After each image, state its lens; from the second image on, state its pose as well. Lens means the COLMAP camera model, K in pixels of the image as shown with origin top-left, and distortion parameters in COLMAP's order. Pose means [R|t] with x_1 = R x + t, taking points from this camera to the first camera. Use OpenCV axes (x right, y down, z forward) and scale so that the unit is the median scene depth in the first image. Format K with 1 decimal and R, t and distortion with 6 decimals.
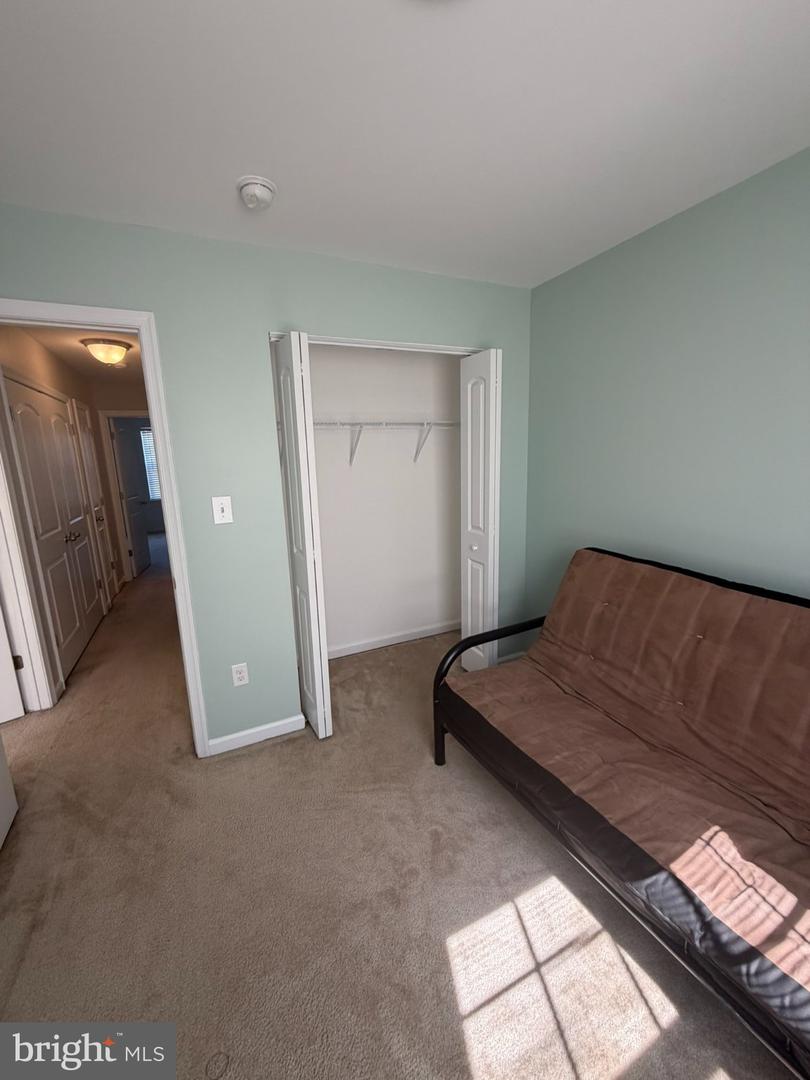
lens RADIAL K [[431.3, 0, 396.8], [0, 431.3, 537.4], [0, 0, 1]] dist [-0.002277, 0.000424]
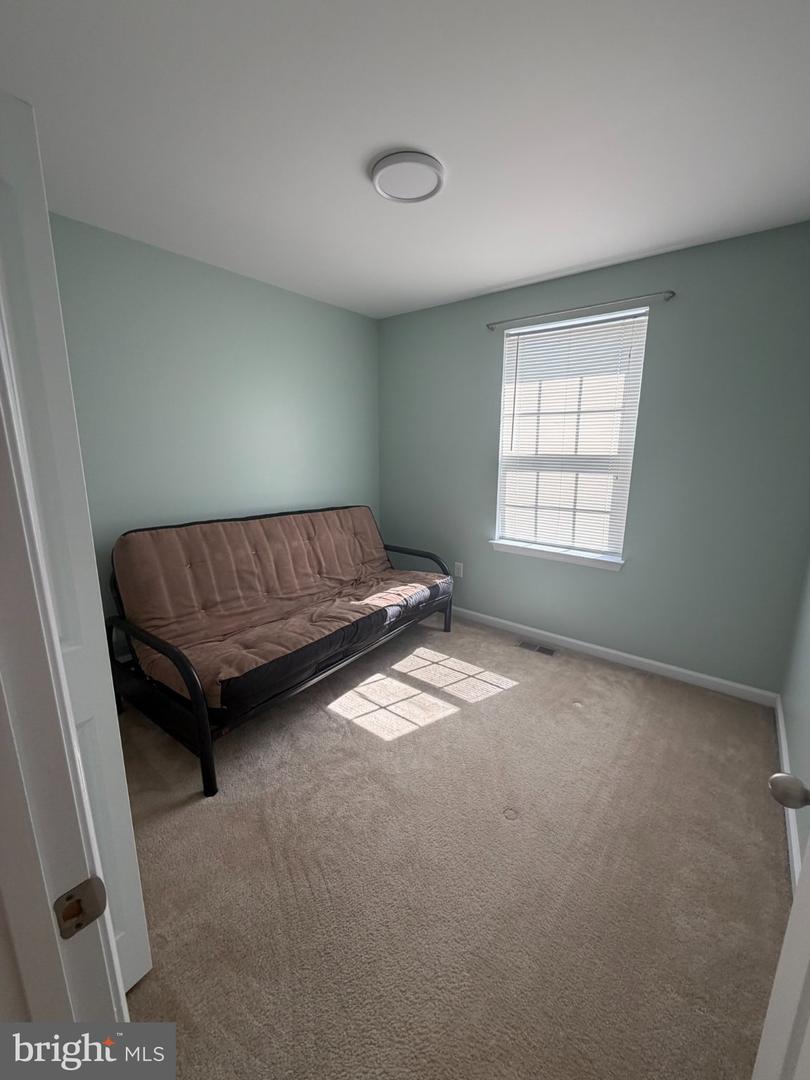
lens RADIAL K [[431.3, 0, 412.5], [0, 431.3, 534.0], [0, 0, 1]] dist [-0.002277, 0.000424]
pose [[-0.470287, -0.149870, 0.869695, -1.105260], [0.177776, 0.949184, 0.259701, -0.171653], [-0.864422, 0.276745, -0.419745, 1.278864]]
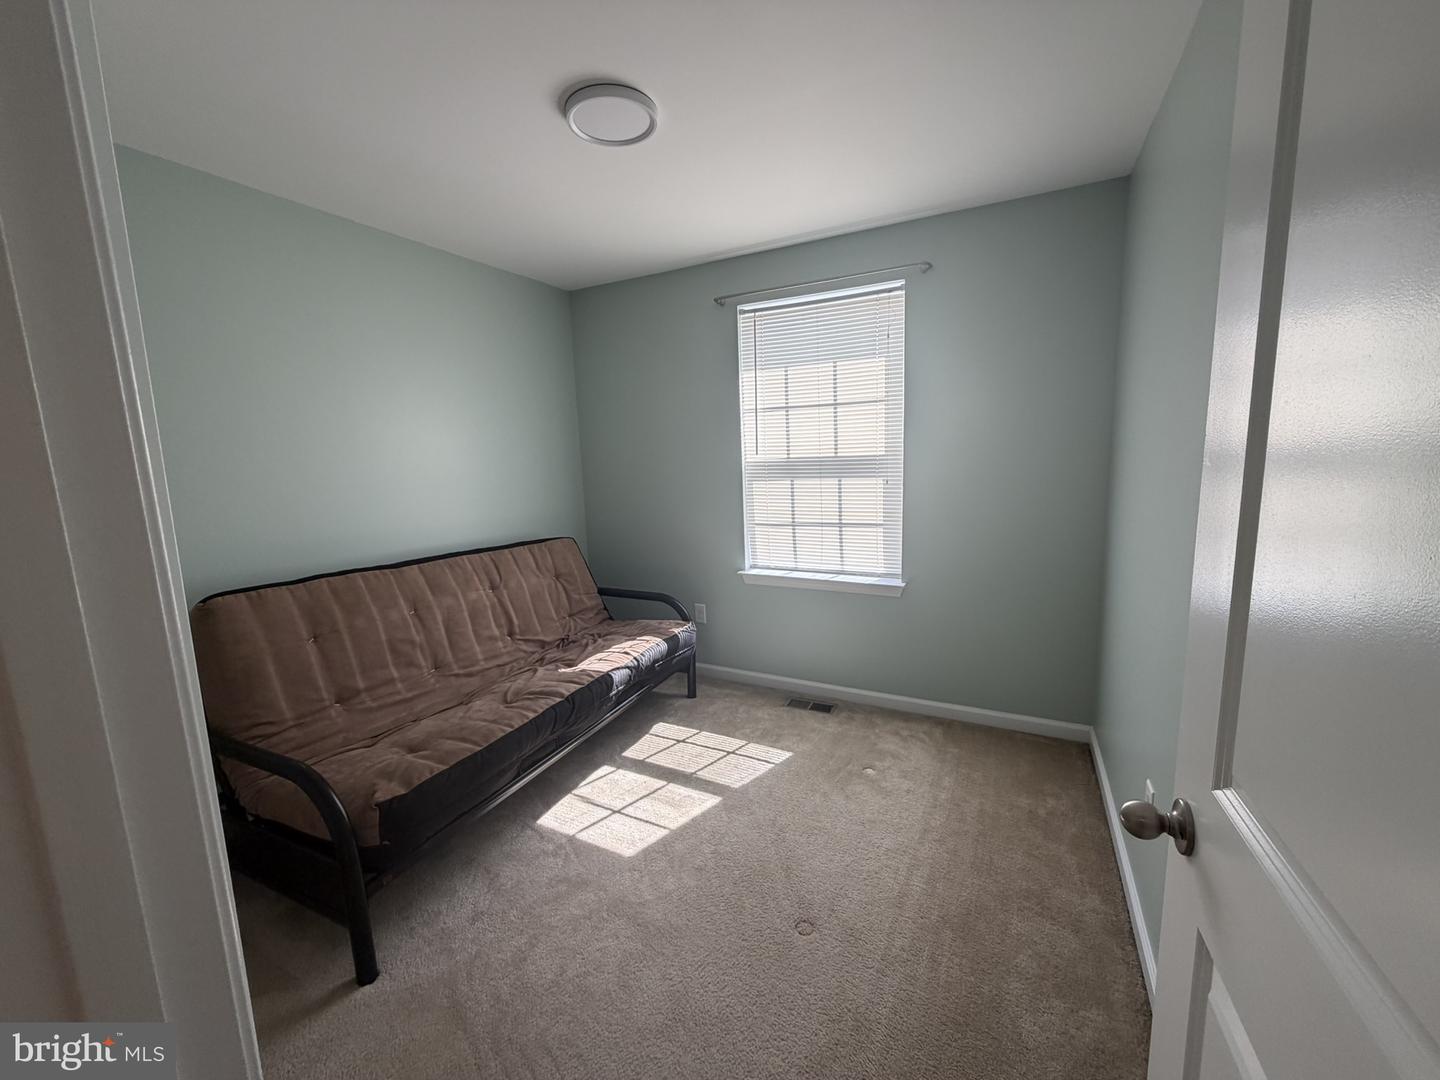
lens RADIAL K [[575.1, 0, 722.3], [0, 575.1, 532.2], [0, 0, 1]] dist [-0.002277, 0.000424]
pose [[-0.622663, -0.054764, 0.780571, -1.093818], [0.201256, 0.952780, 0.227389, -0.170303], [-0.756166, 0.298681, -0.582239, 1.340257]]
